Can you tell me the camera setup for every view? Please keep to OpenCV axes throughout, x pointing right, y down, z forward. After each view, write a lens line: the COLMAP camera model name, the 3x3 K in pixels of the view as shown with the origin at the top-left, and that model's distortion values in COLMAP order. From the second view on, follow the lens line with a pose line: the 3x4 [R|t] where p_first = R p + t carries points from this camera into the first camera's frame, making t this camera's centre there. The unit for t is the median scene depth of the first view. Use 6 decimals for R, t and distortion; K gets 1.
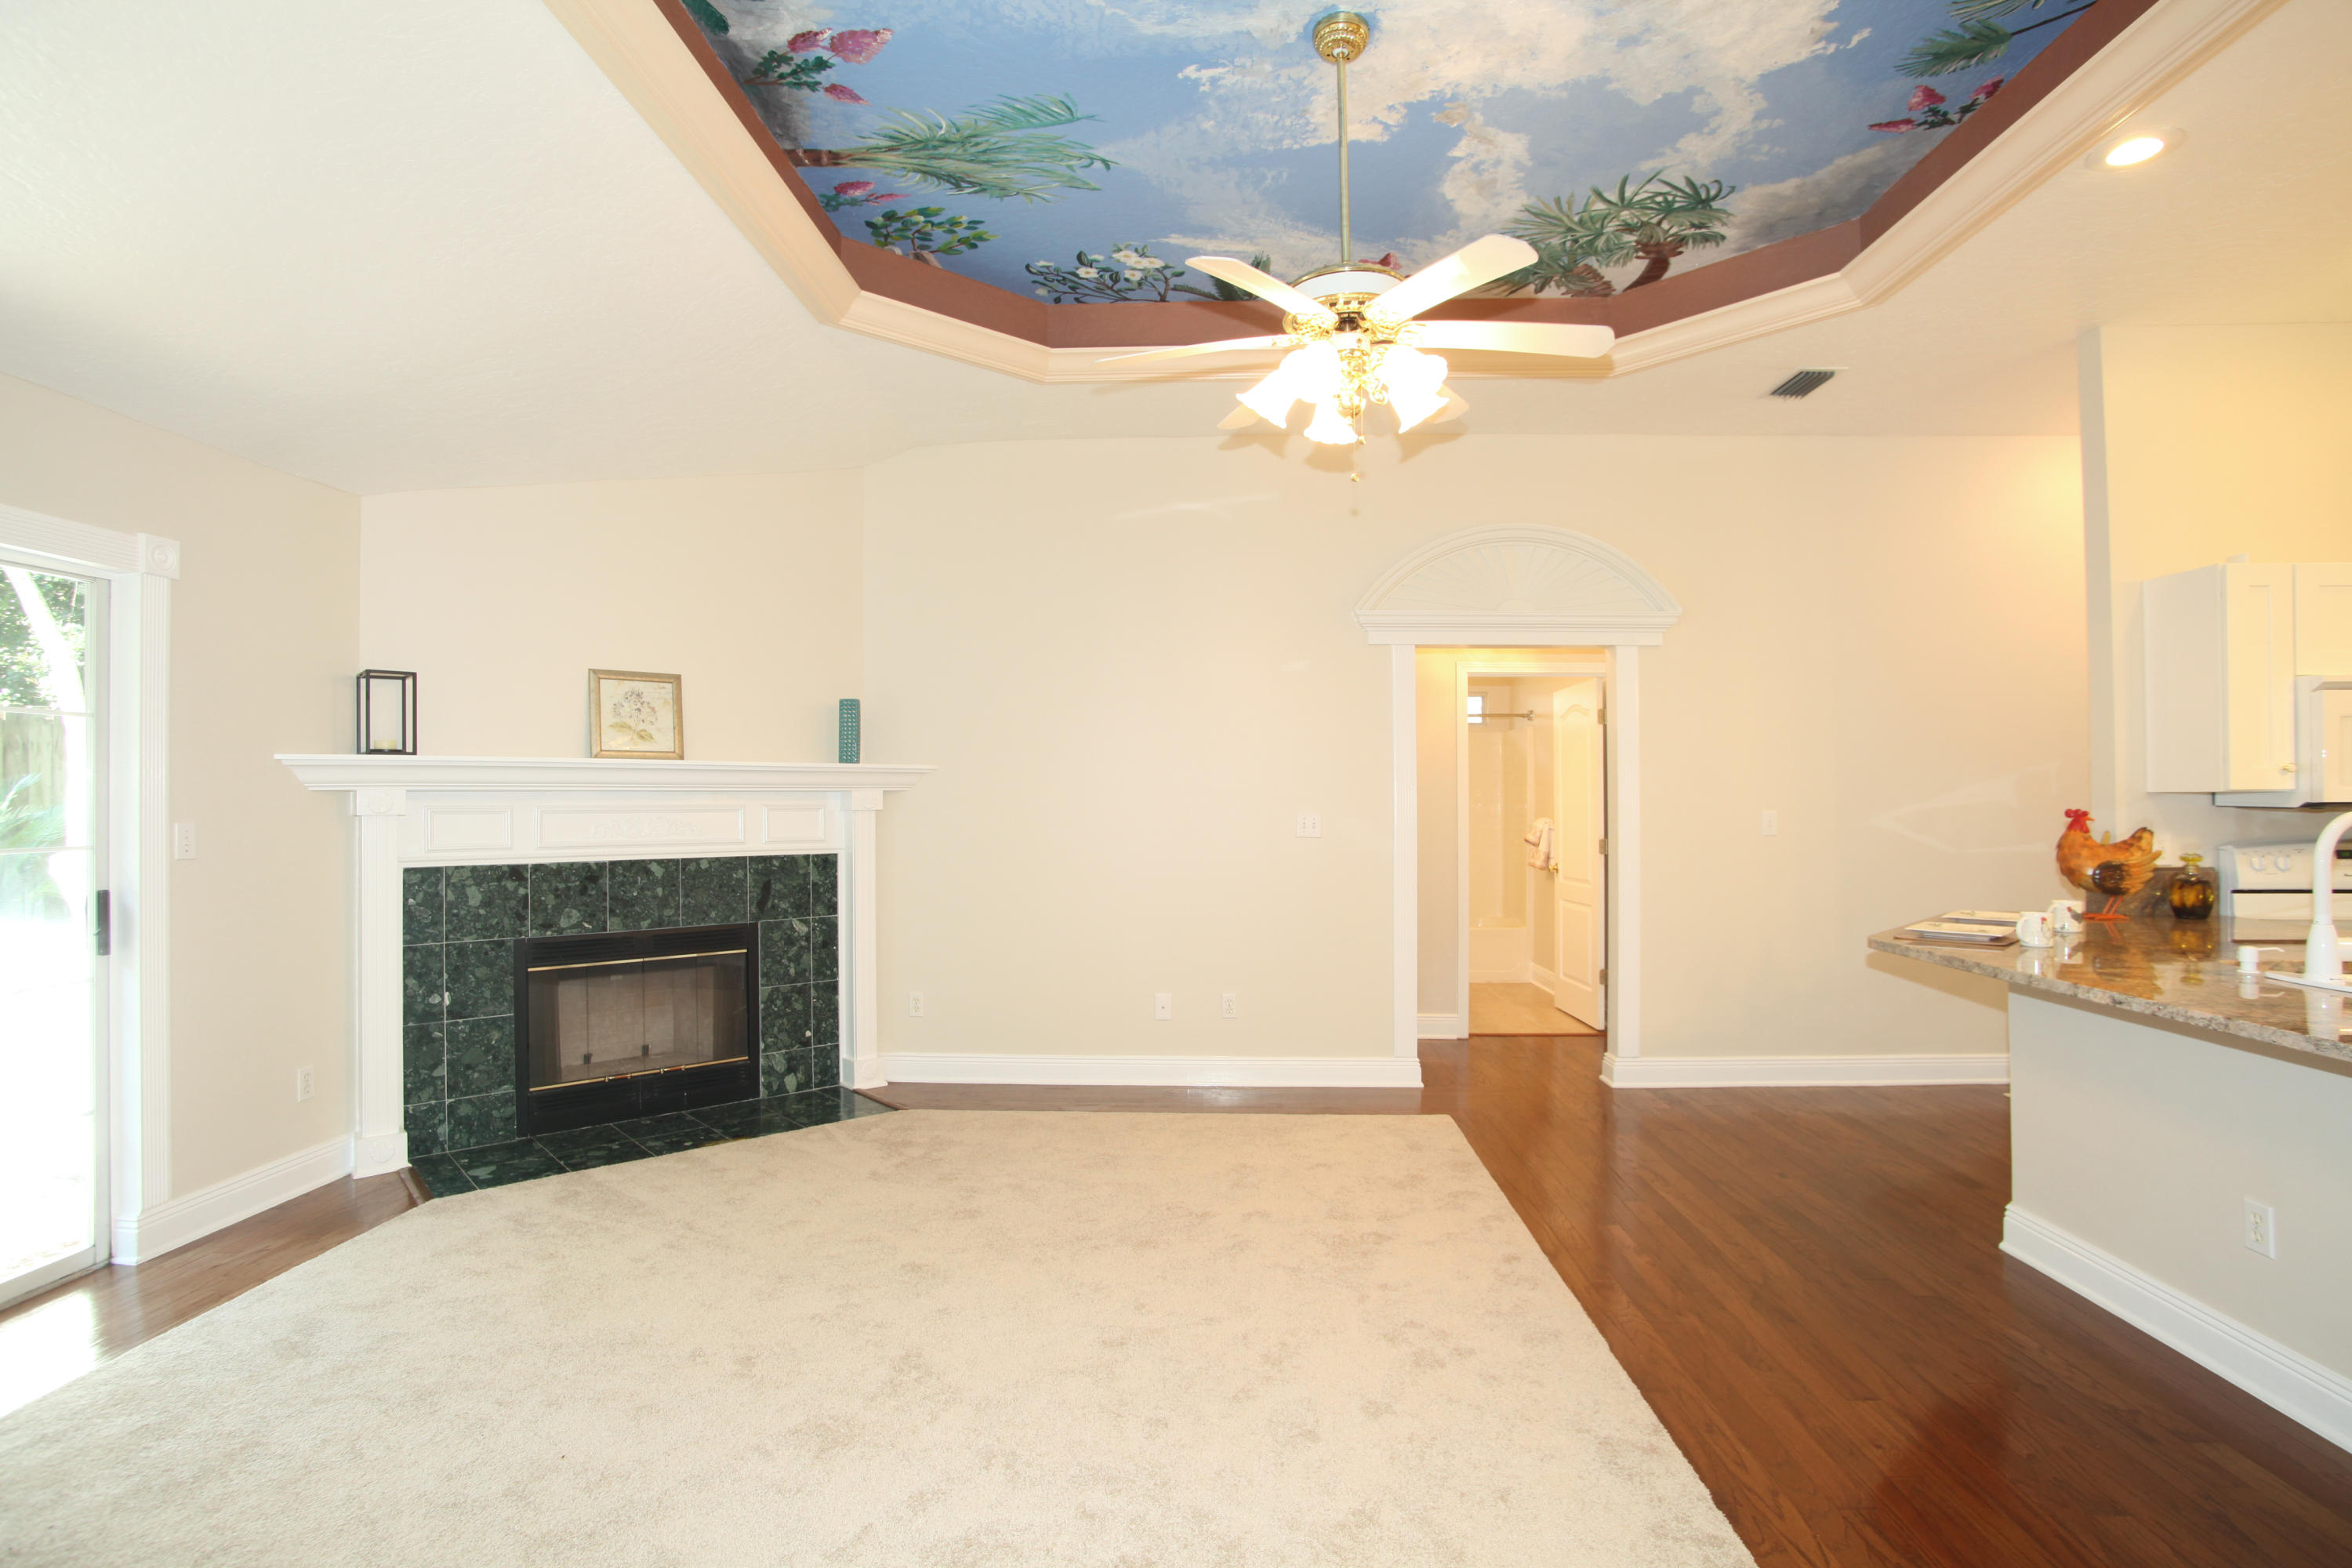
lens RADIAL K [[1151.2, 0, 1169.5], [0, 1151.2, 786.1], [0, 0, 1]] dist [-0.074356, 0.030839]
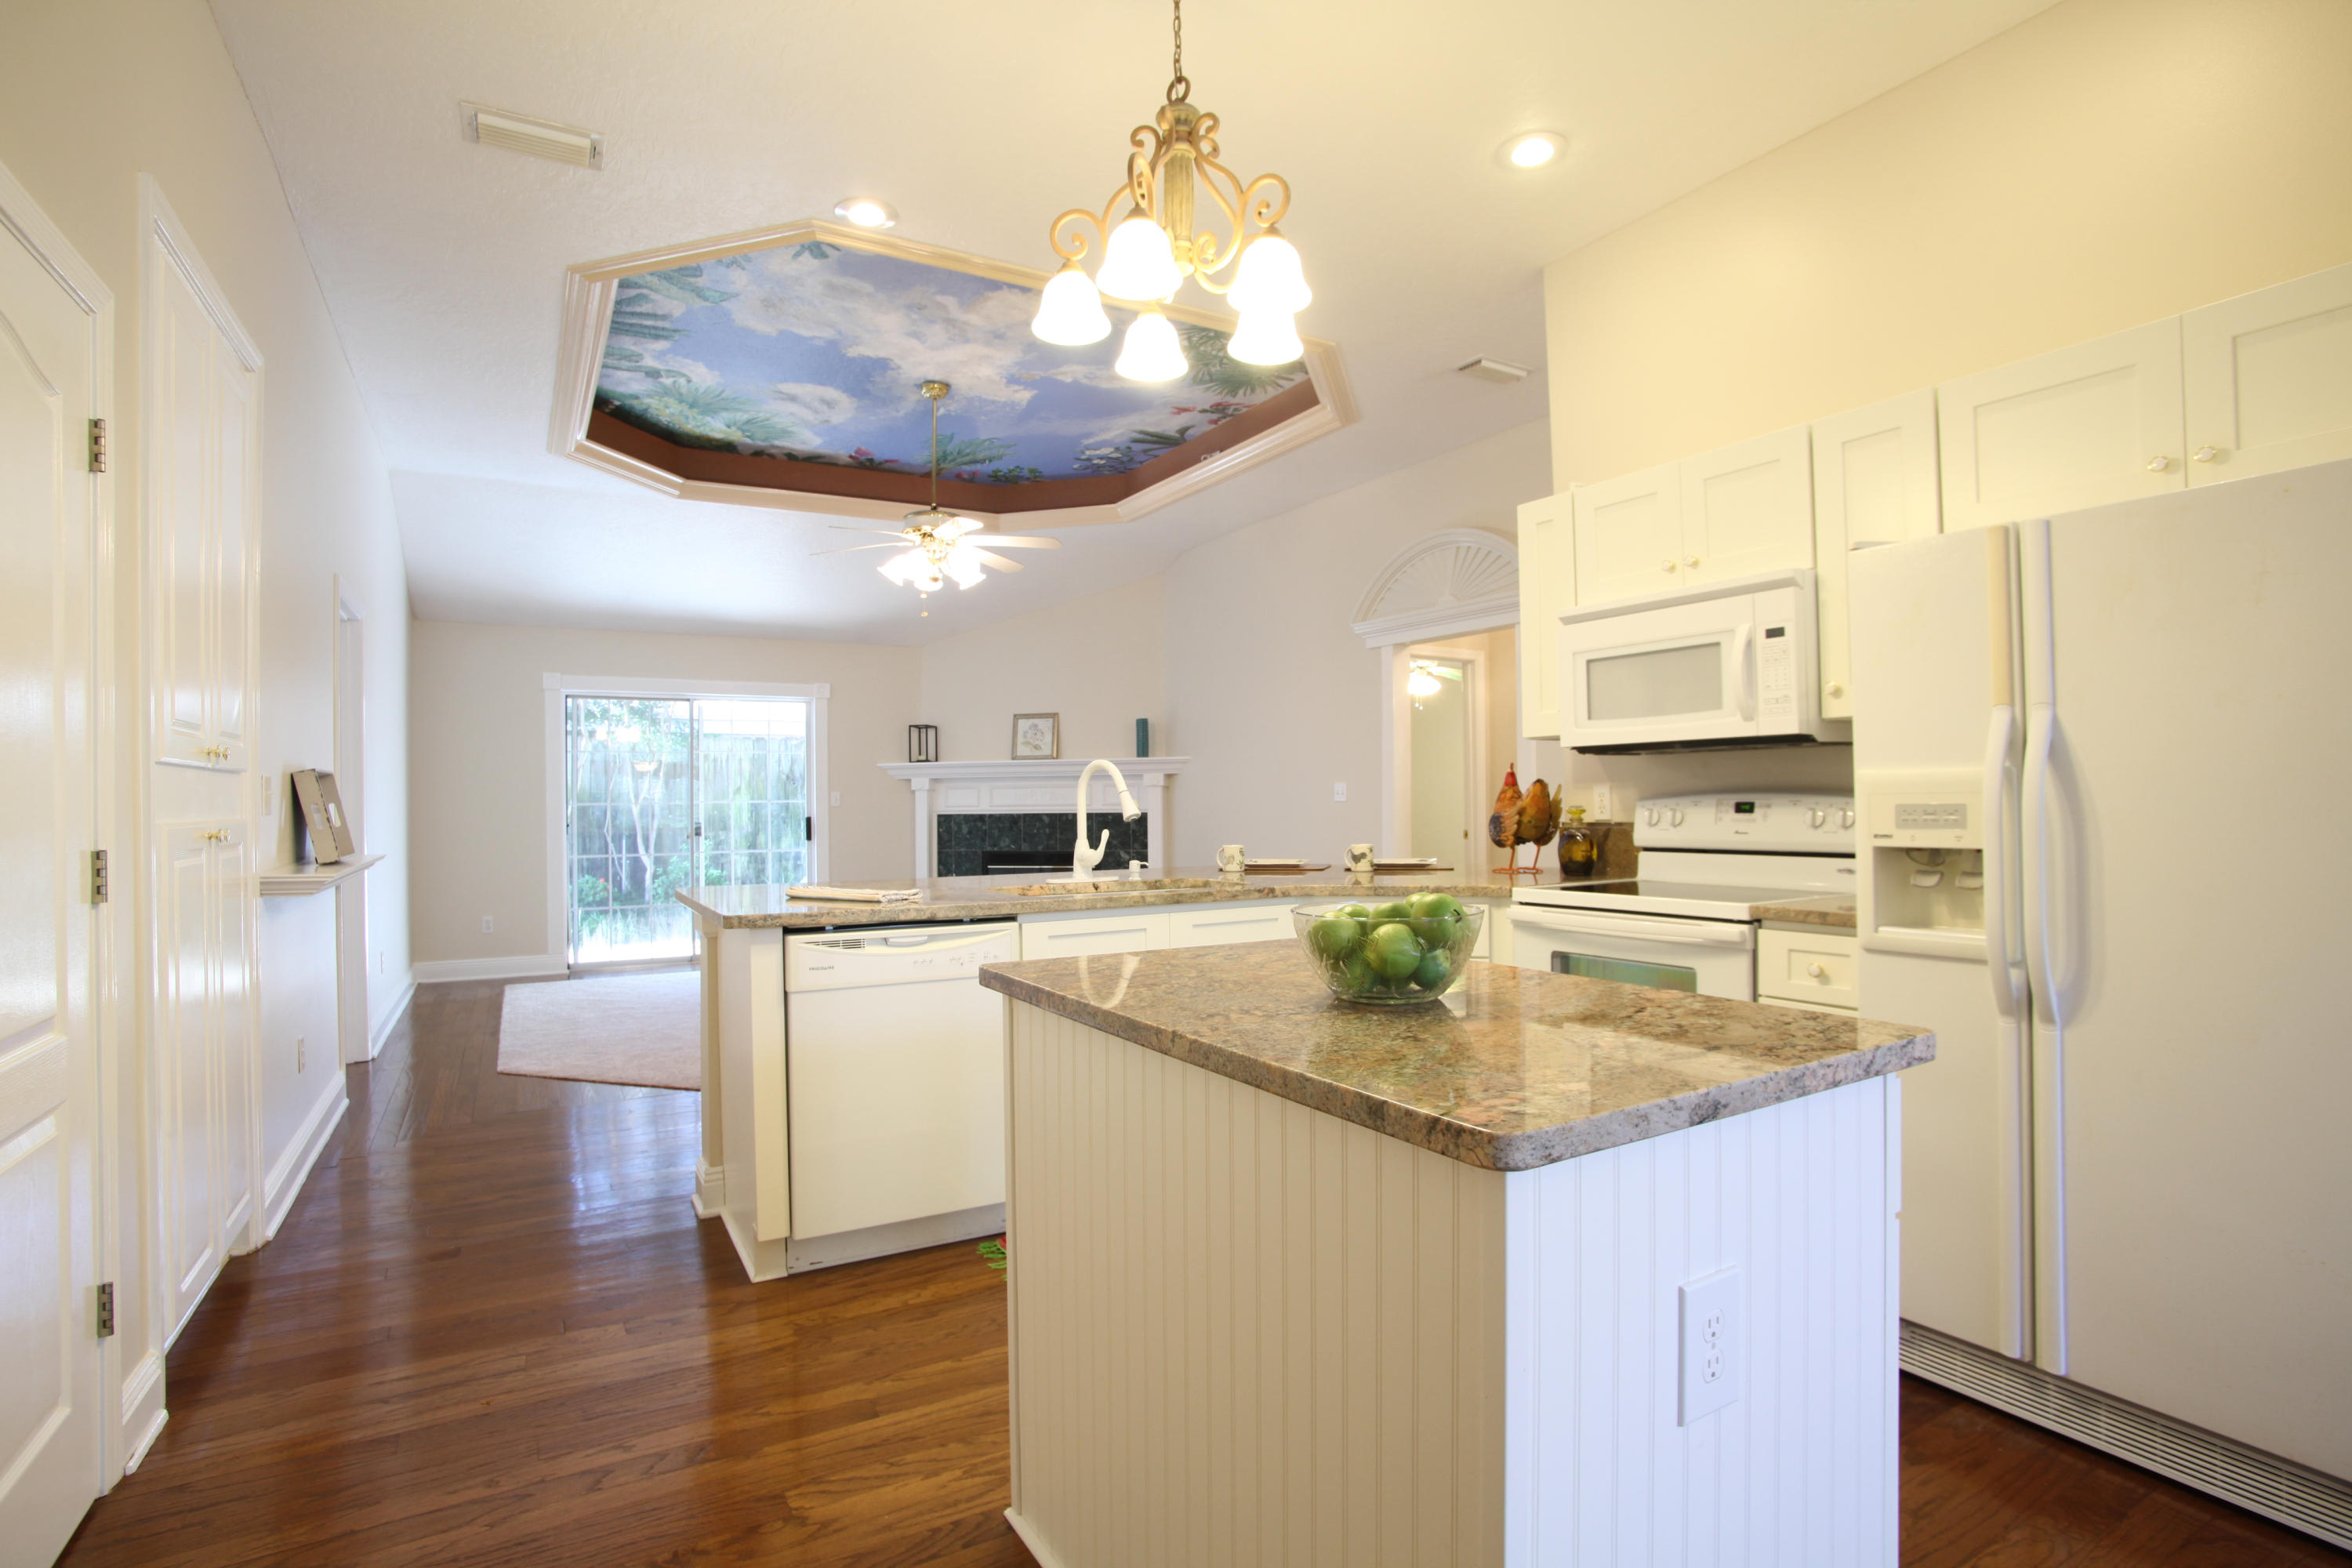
lens RADIAL K [[1153.2, 0, 1168.7], [0, 1153.2, 784.0], [0, 0, 1]] dist [-0.087971, 0.031863]
pose [[0.543455, -0.016462, -0.839277, 1.520300], [0.019267, 0.999789, -0.007134, 0.041339], [0.839217, -0.012294, 0.543658, 0.174966]]
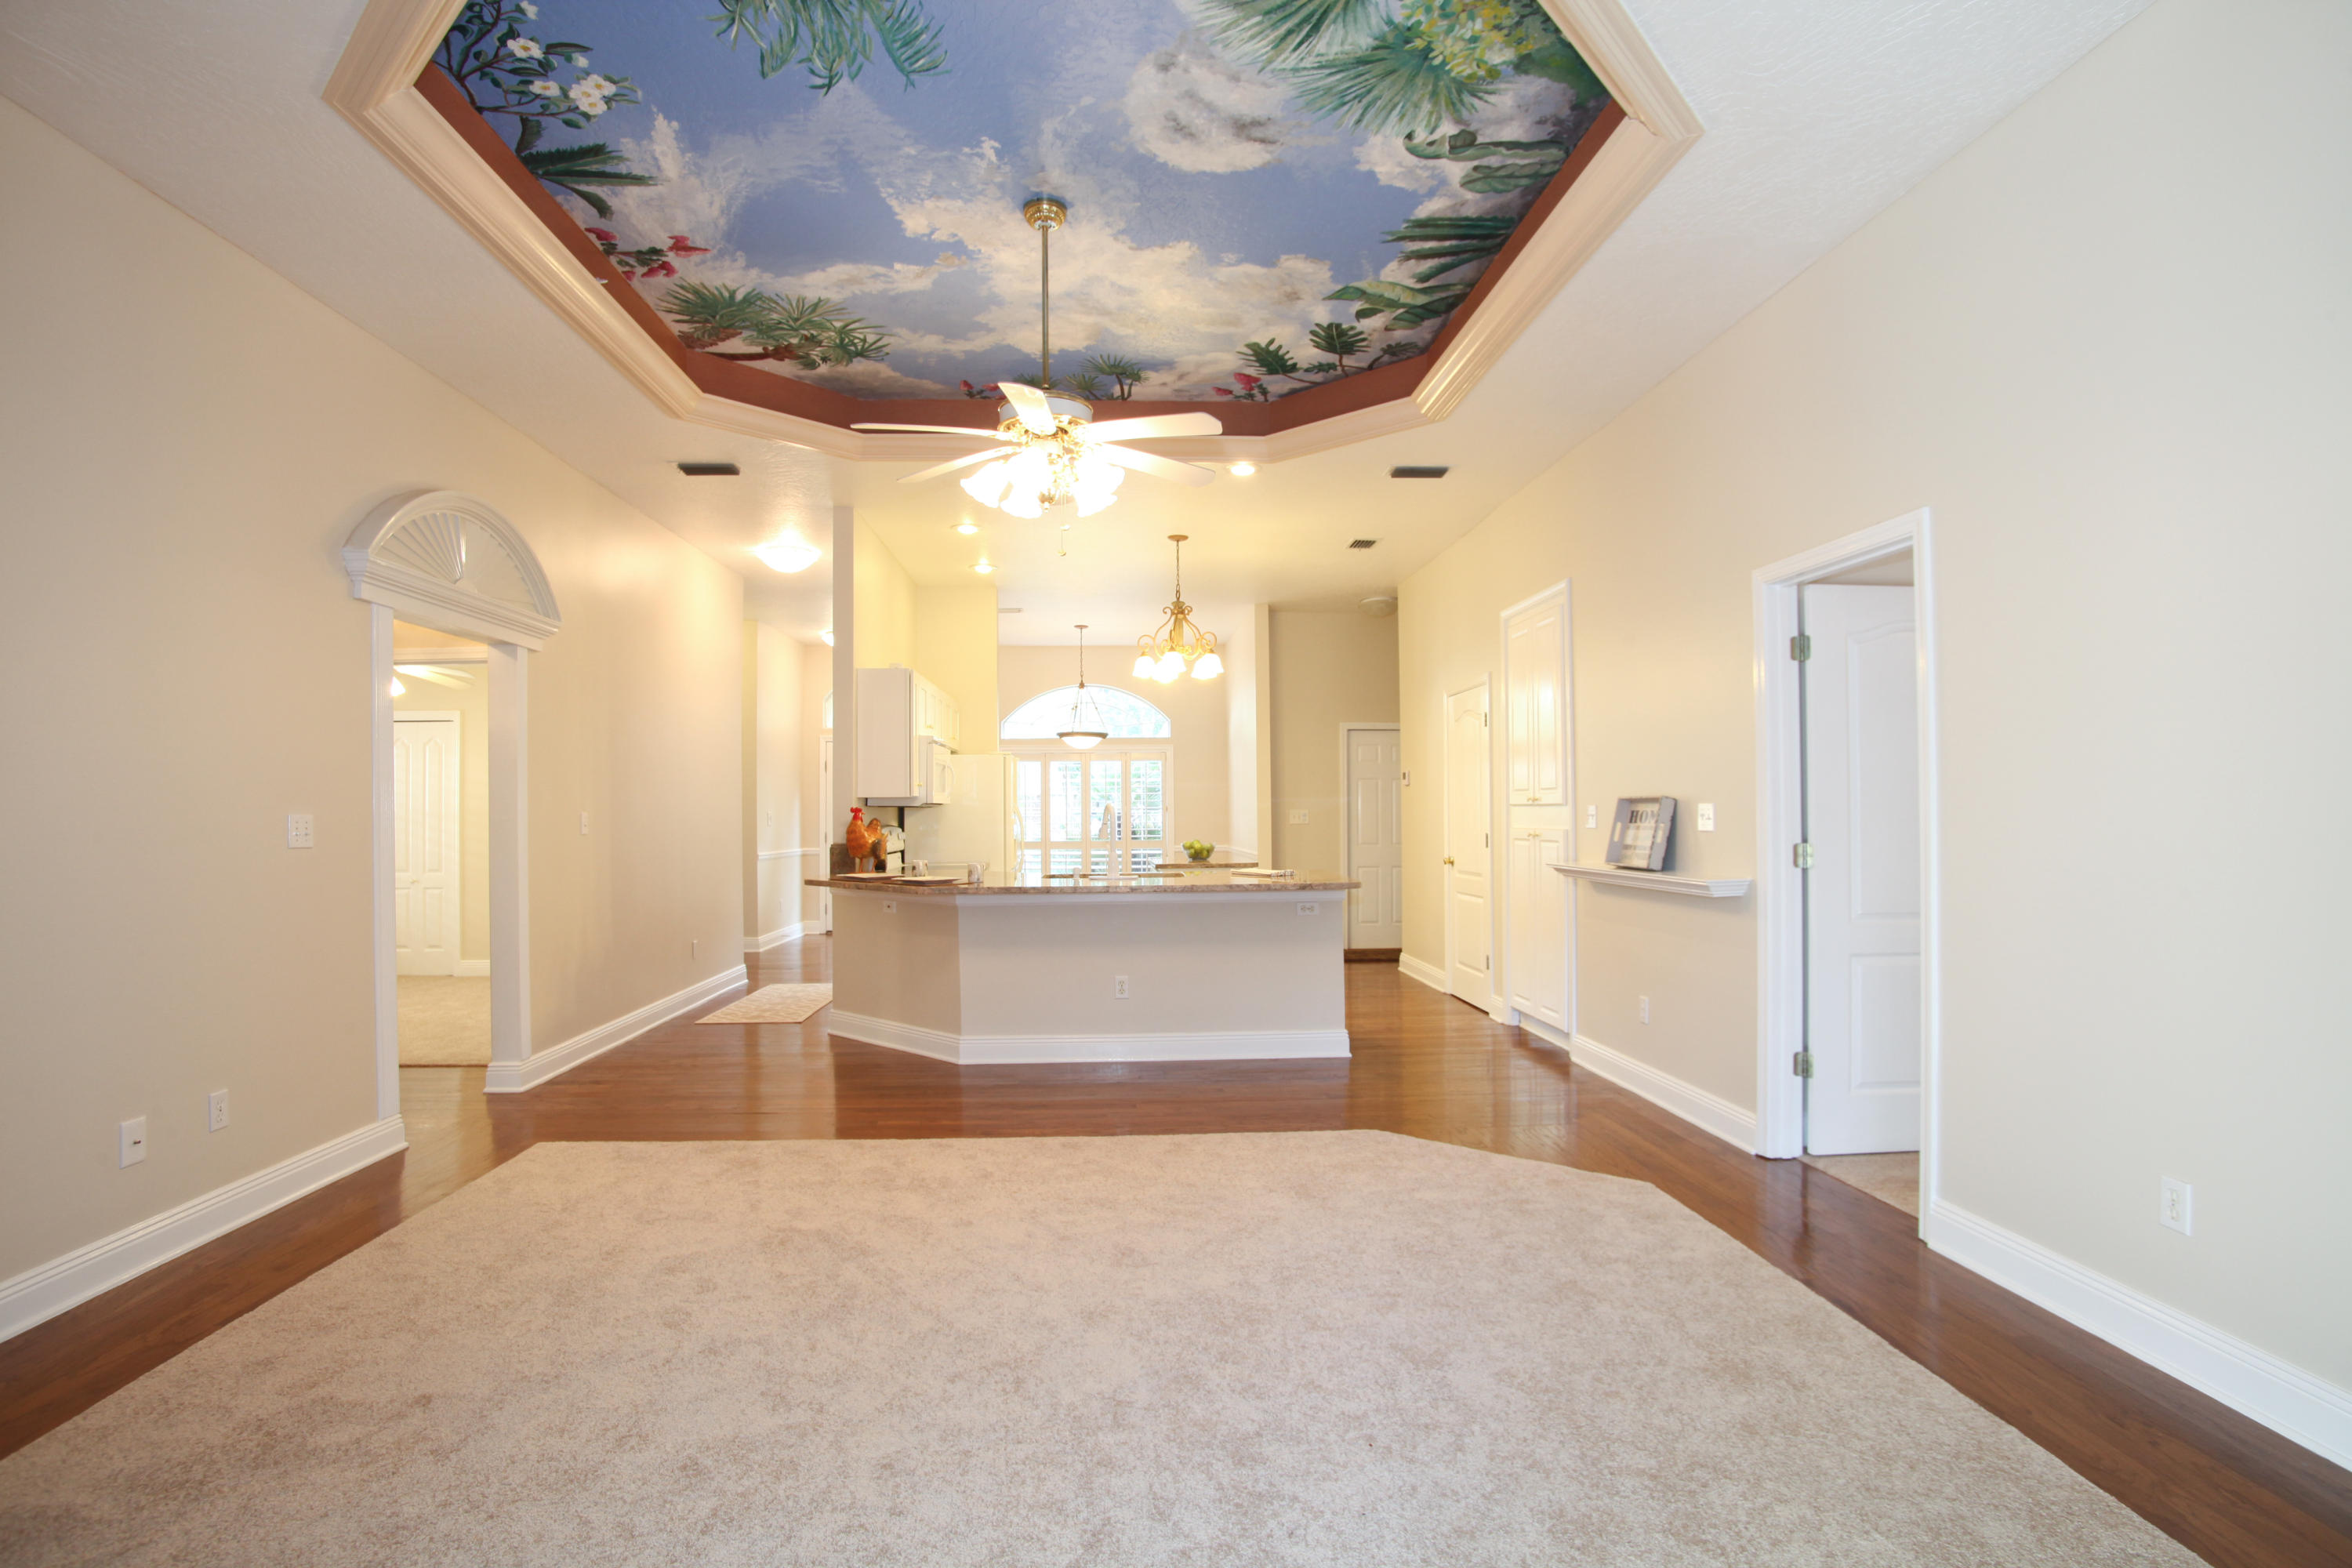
lens RADIAL K [[1153.2, 0, 1168.7], [0, 1153.2, 784.0], [0, 0, 1]] dist [-0.087971, 0.031863]
pose [[-0.106605, 0.024913, 0.993989, -0.859916], [-0.001994, 0.999679, -0.025270, 0.028445], [-0.994299, -0.004676, -0.106521, 0.728865]]
